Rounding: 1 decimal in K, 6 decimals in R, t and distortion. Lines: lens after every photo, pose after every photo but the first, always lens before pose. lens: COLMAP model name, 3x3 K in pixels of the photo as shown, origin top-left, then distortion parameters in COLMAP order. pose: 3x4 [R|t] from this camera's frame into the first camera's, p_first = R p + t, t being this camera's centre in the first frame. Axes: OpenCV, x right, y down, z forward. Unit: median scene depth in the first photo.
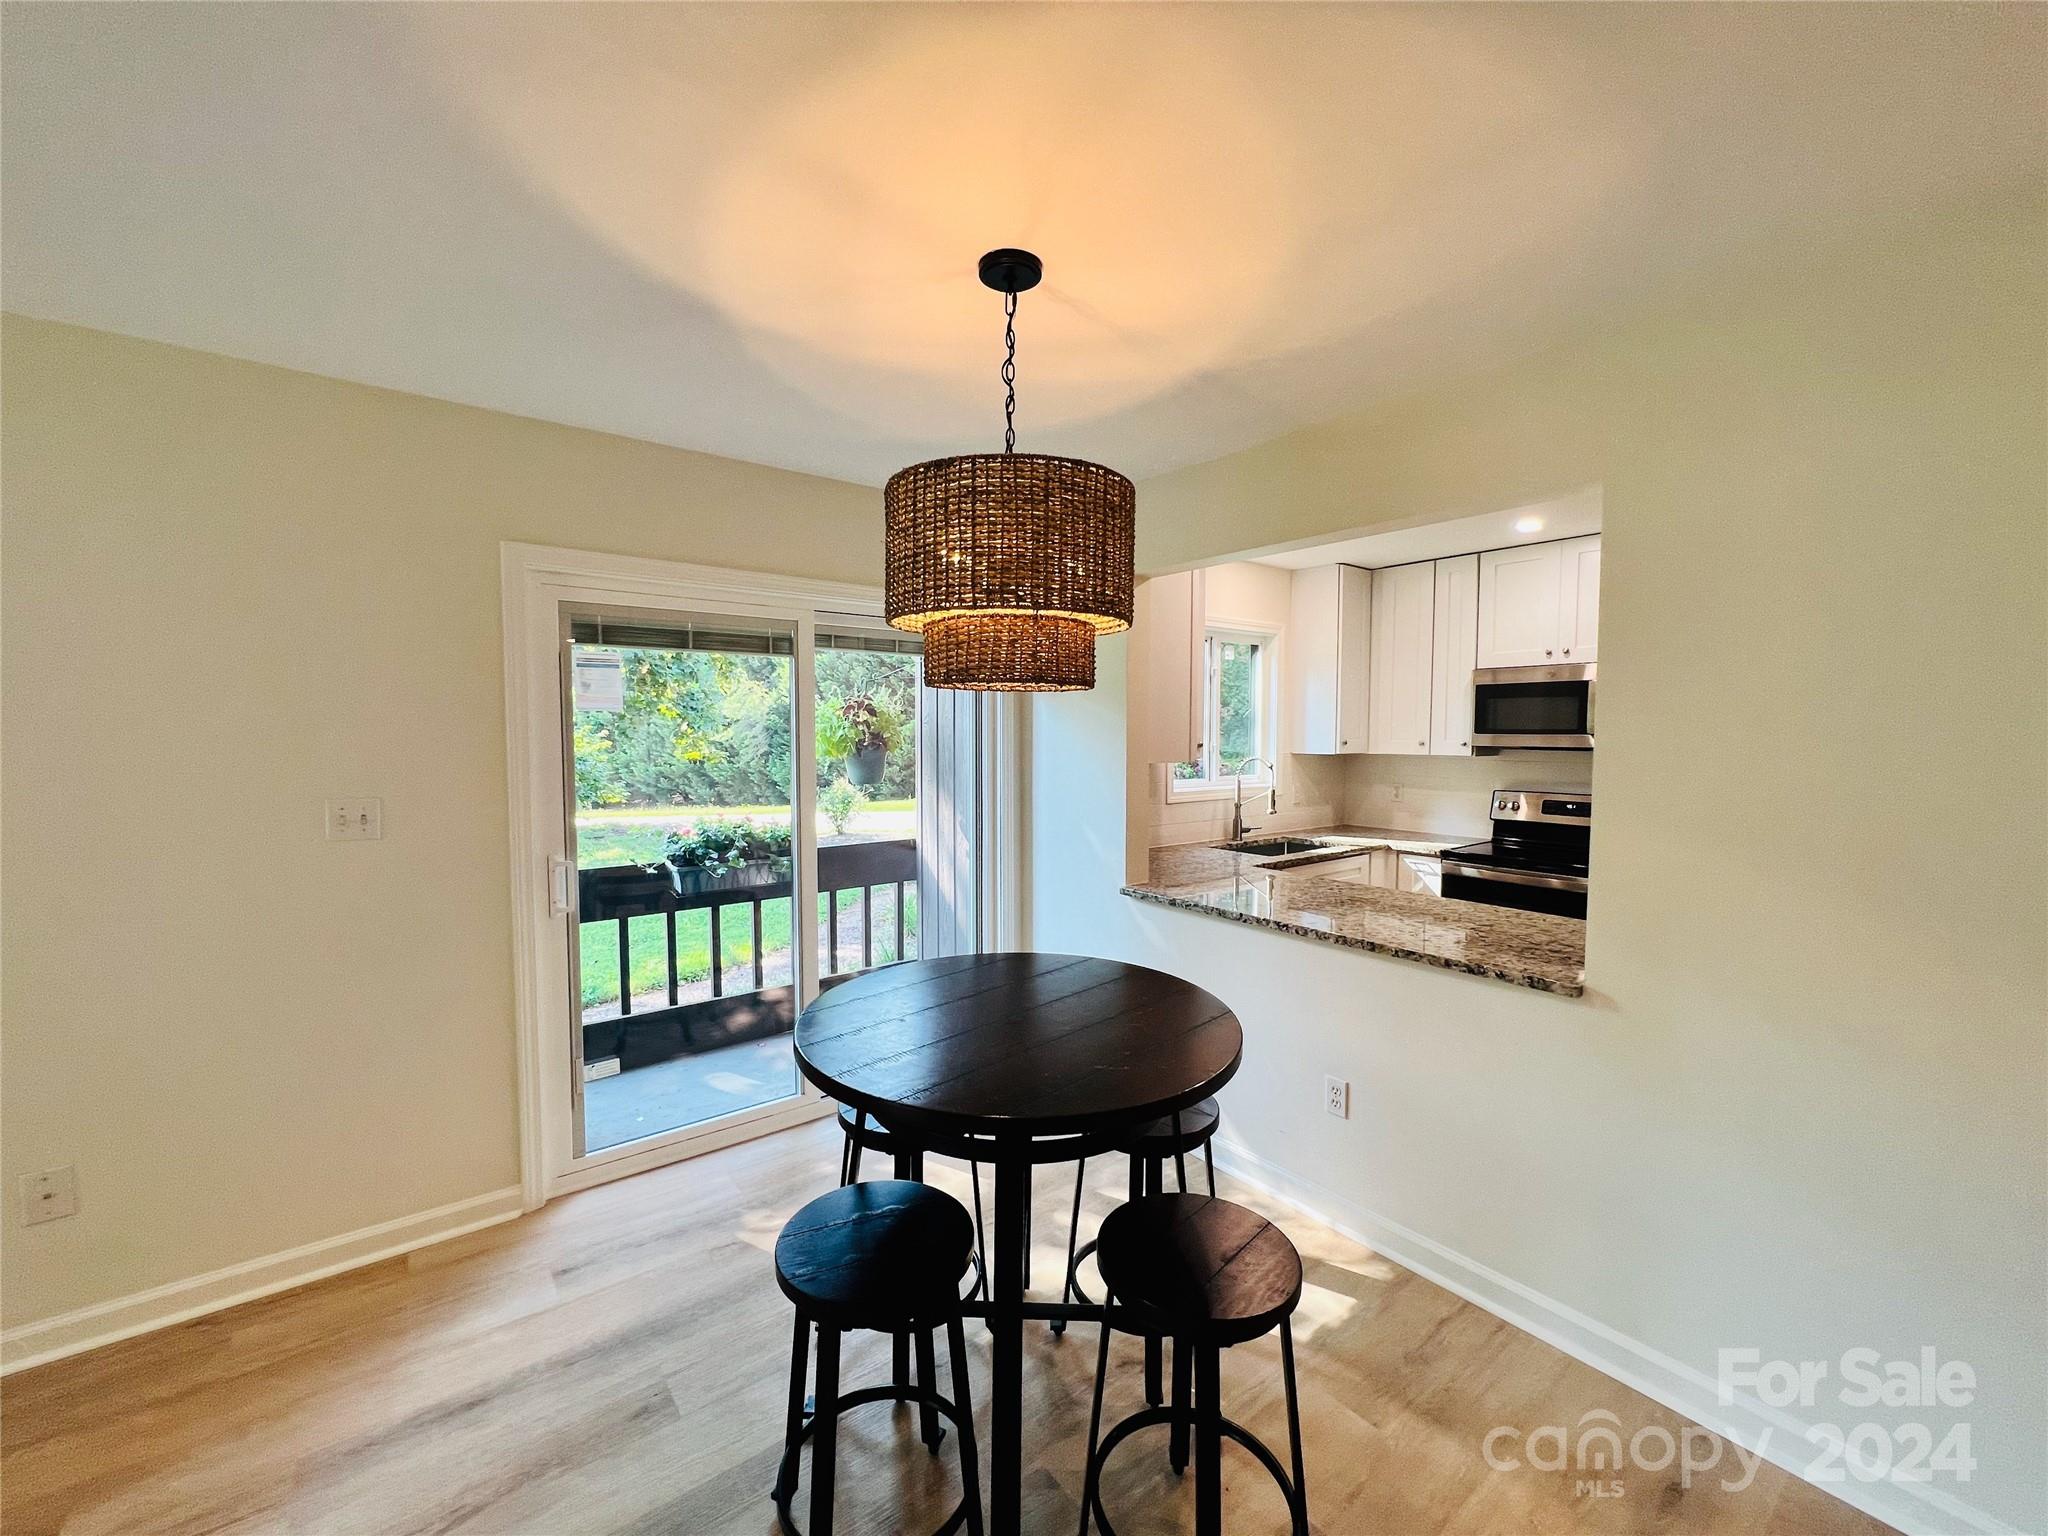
lens RADIAL K [[820.3, 0, 1021.9], [0, 820.3, 772.7], [0, 0, 1]] dist [-0.003880, 0.001081]
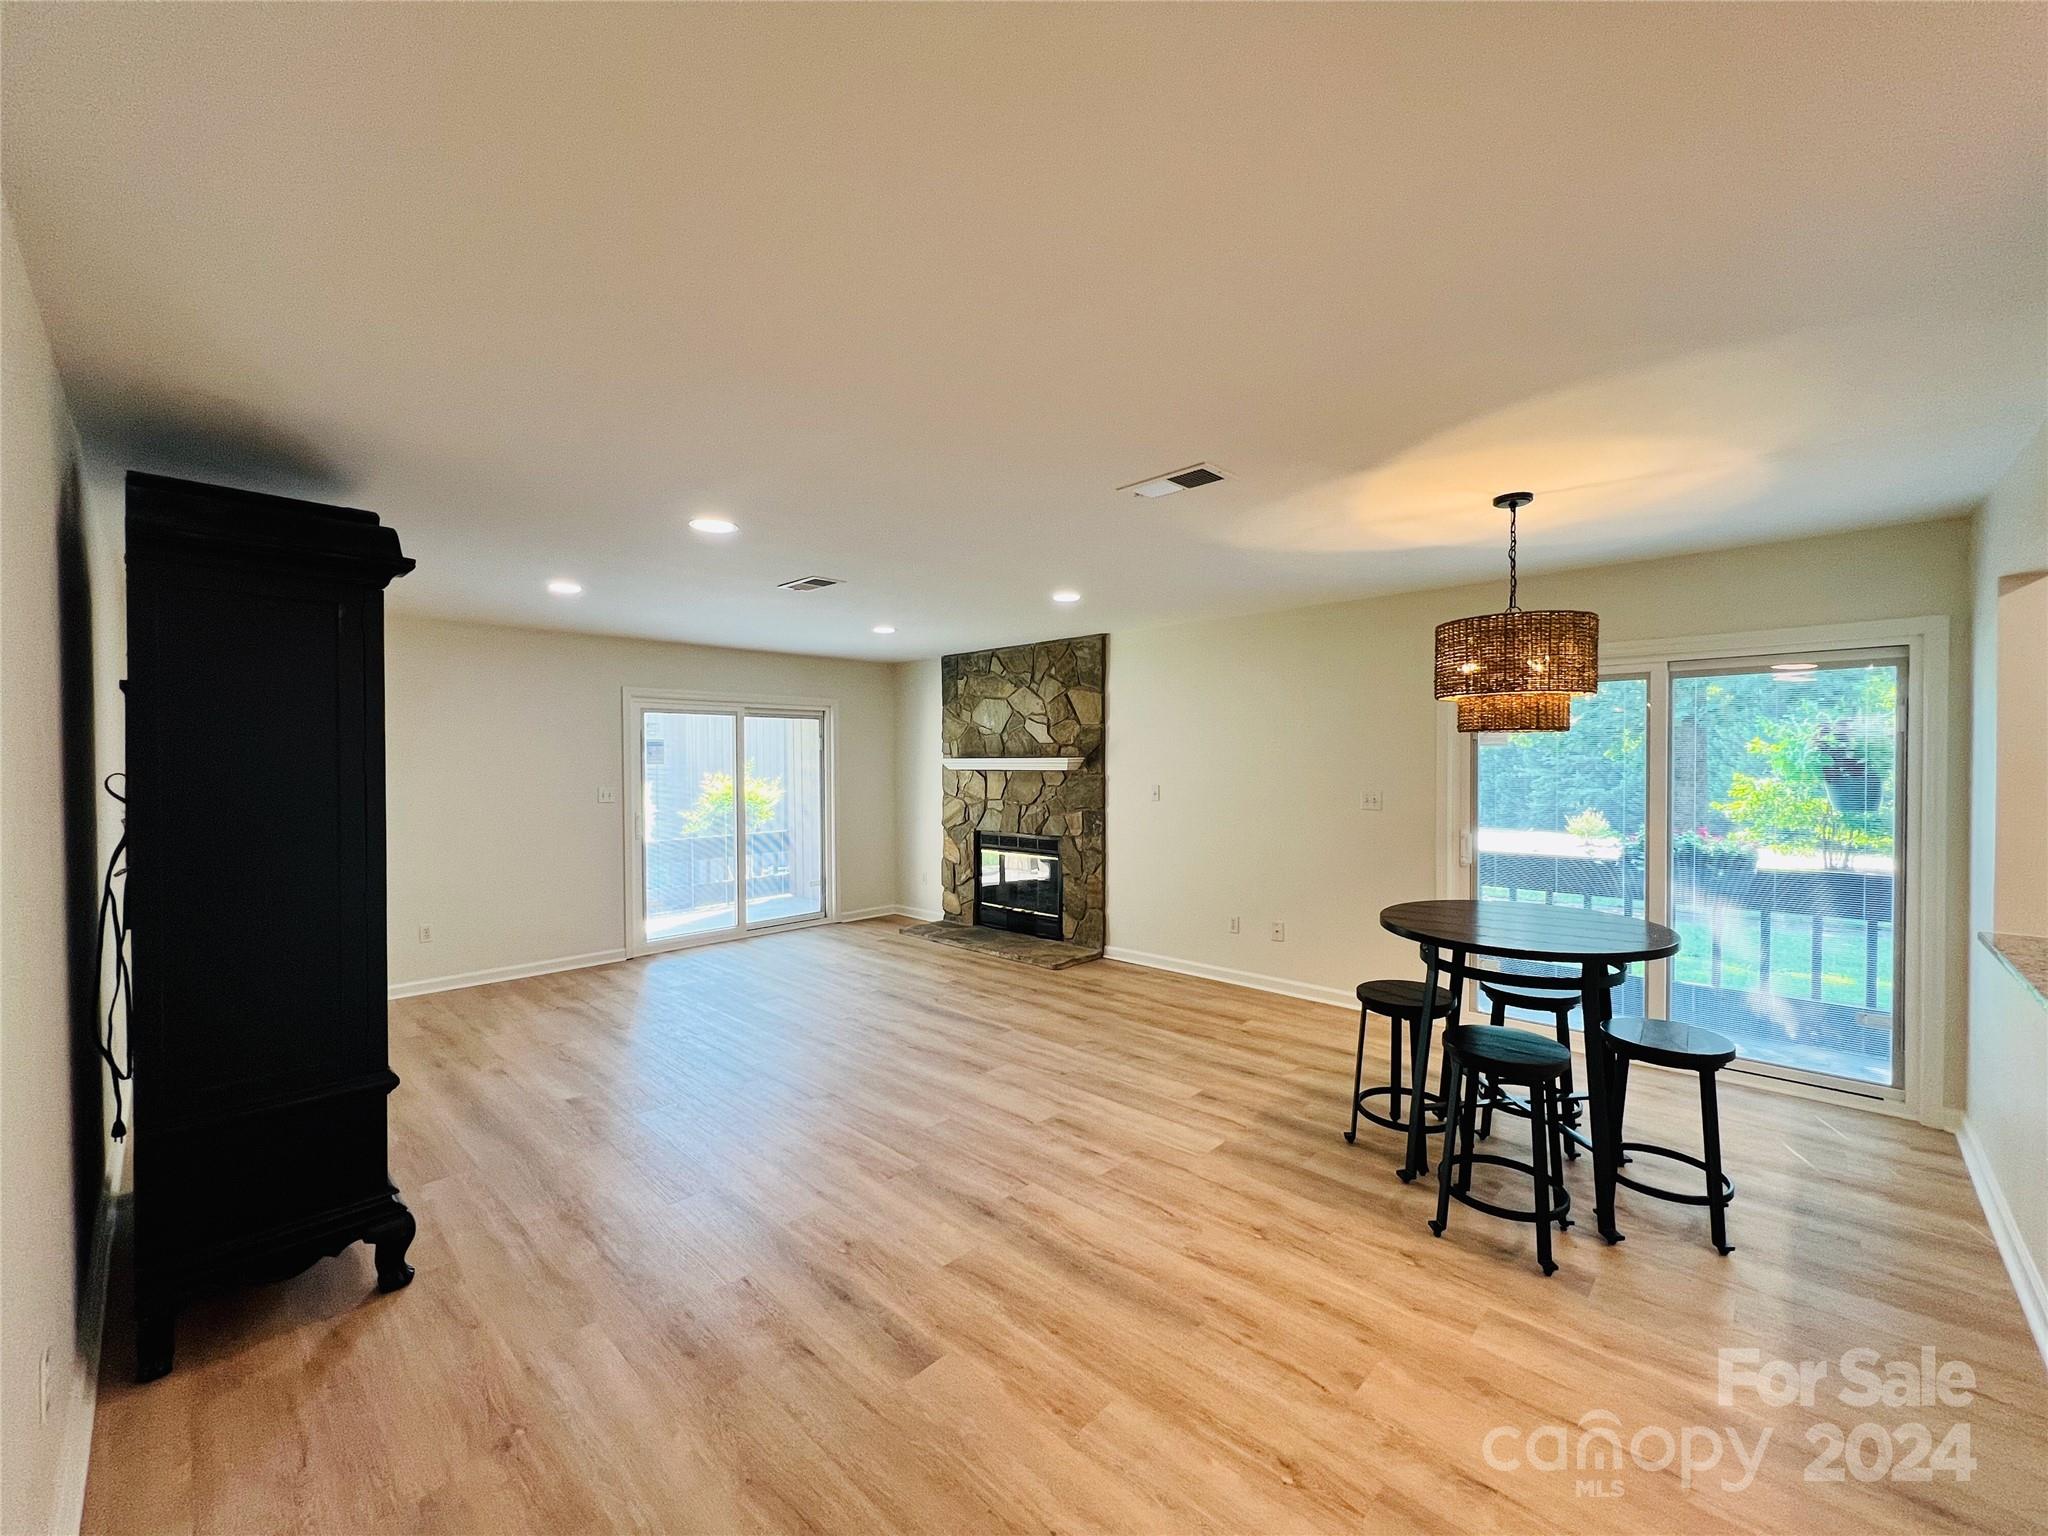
lens RADIAL K [[820.3, 0, 1029.4], [0, 820.3, 771.0], [0, 0, 1]] dist [-0.003880, 0.001081]
pose [[0.149685, 0.009976, -0.988683, 0.816751], [-0.047599, 0.998862, 0.002873, 0.012412], [0.987587, 0.046631, 0.149990, -0.143090]]
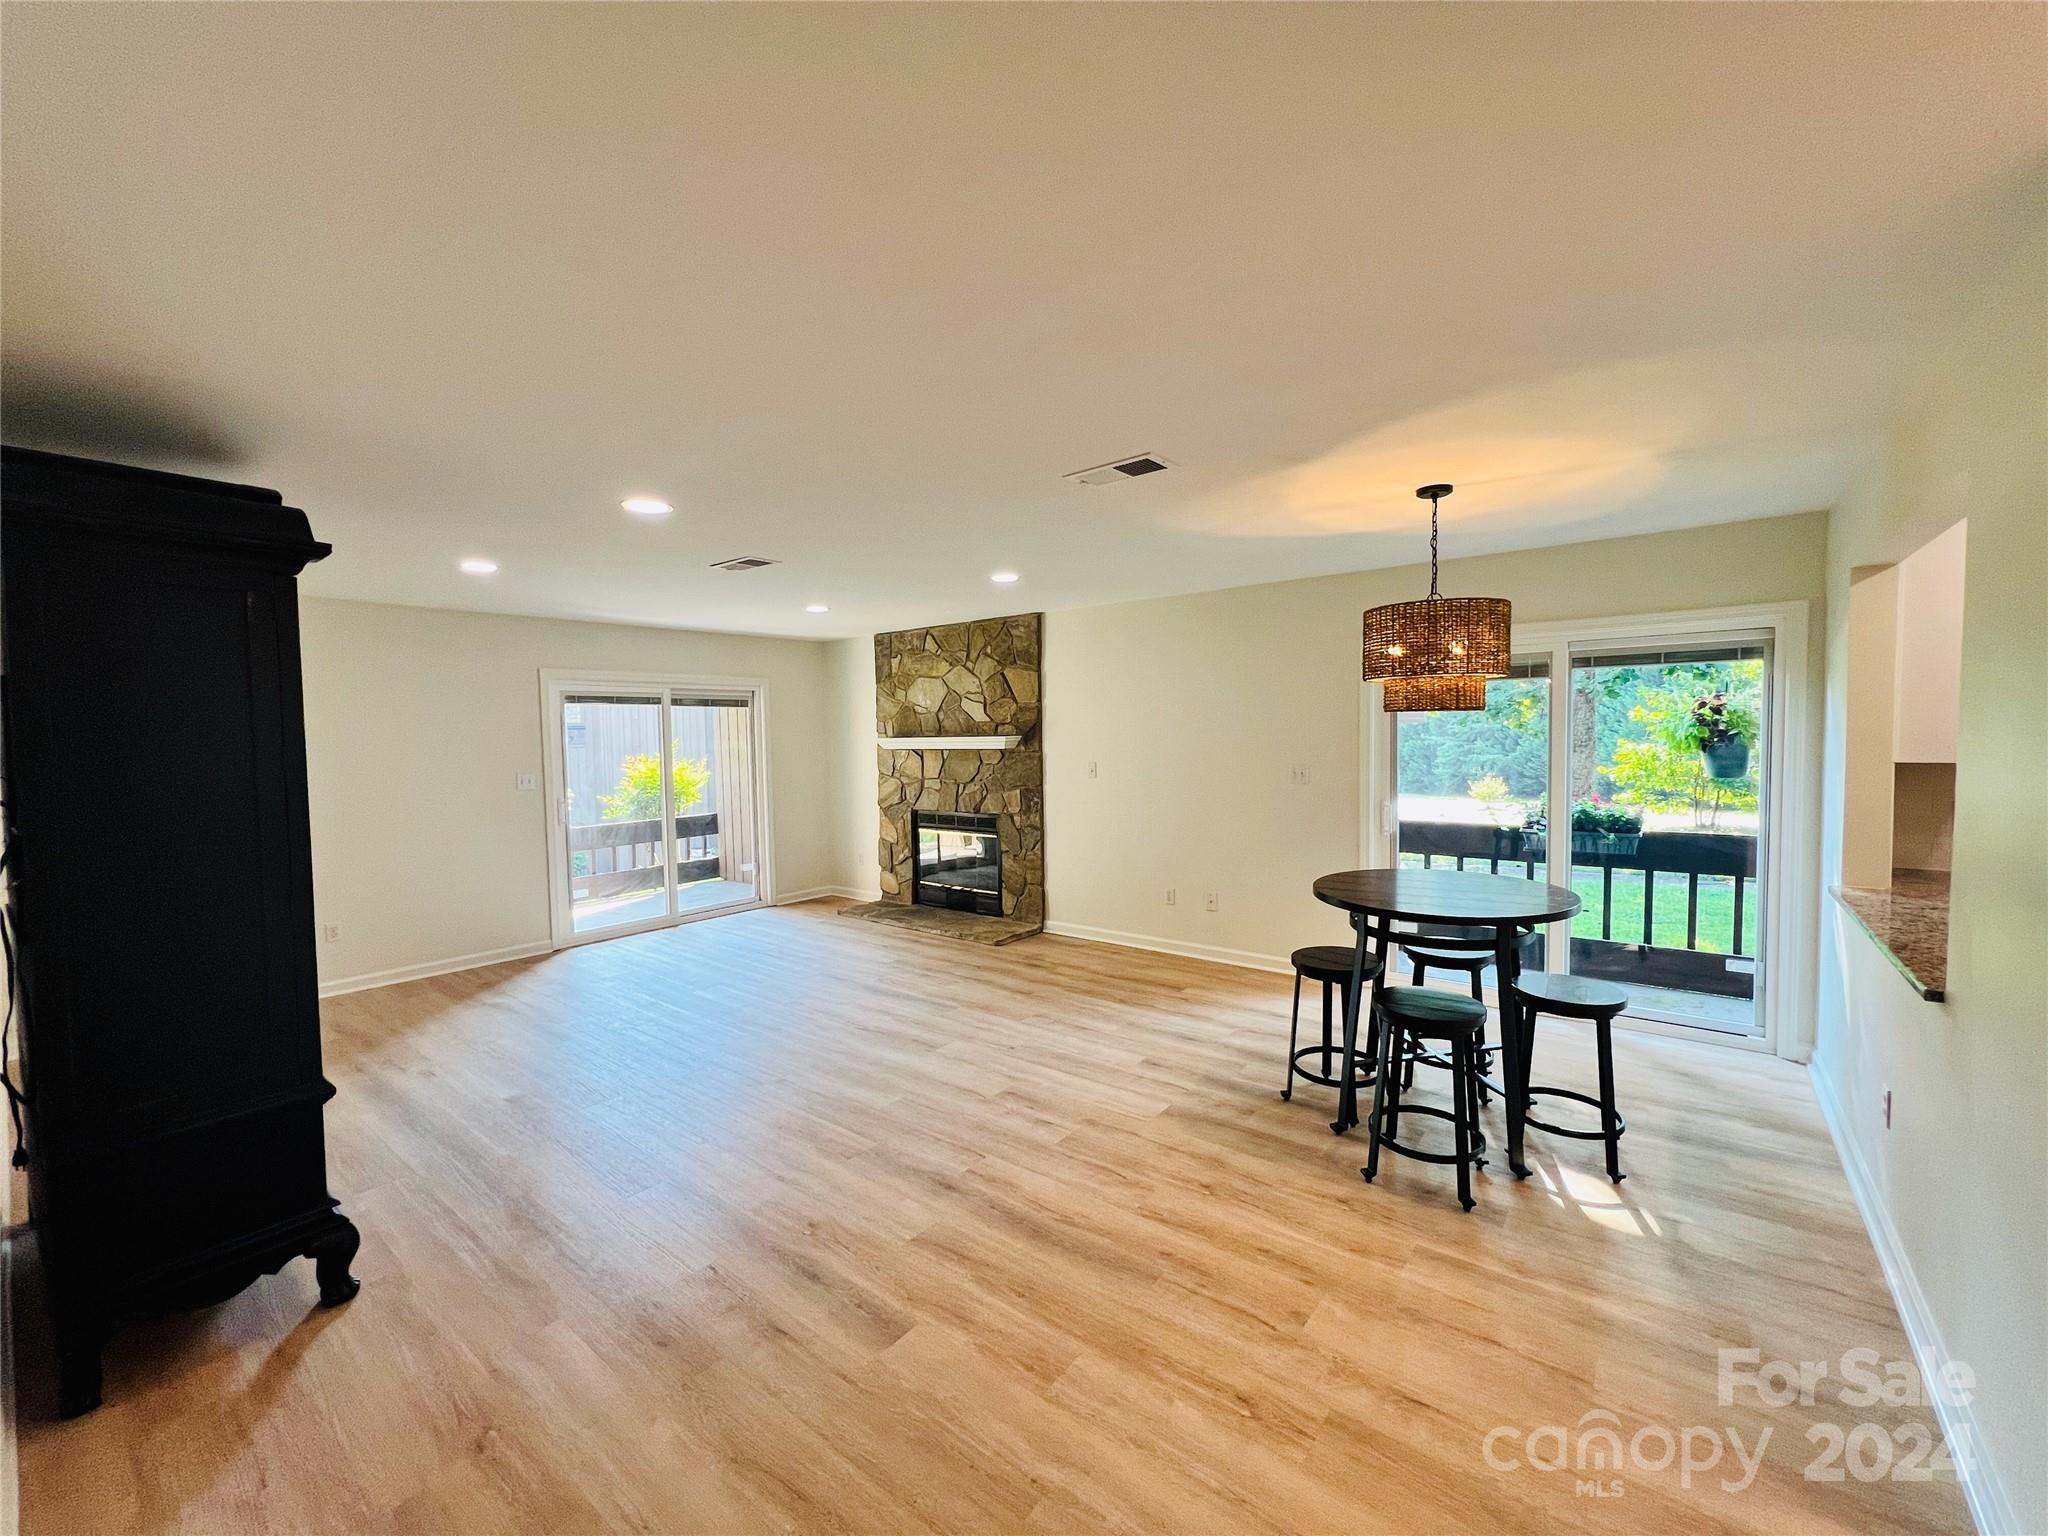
lens RADIAL K [[820.3, 0, 1029.2], [0, 820.3, 771.3], [0, 0, 1]] dist [-0.003880, 0.001081]
pose [[0.237511, 0.038748, -0.970612, 0.826264], [-0.033000, 0.998949, 0.031804, 0.001615], [0.970824, 0.024476, 0.238540, -0.172218]]
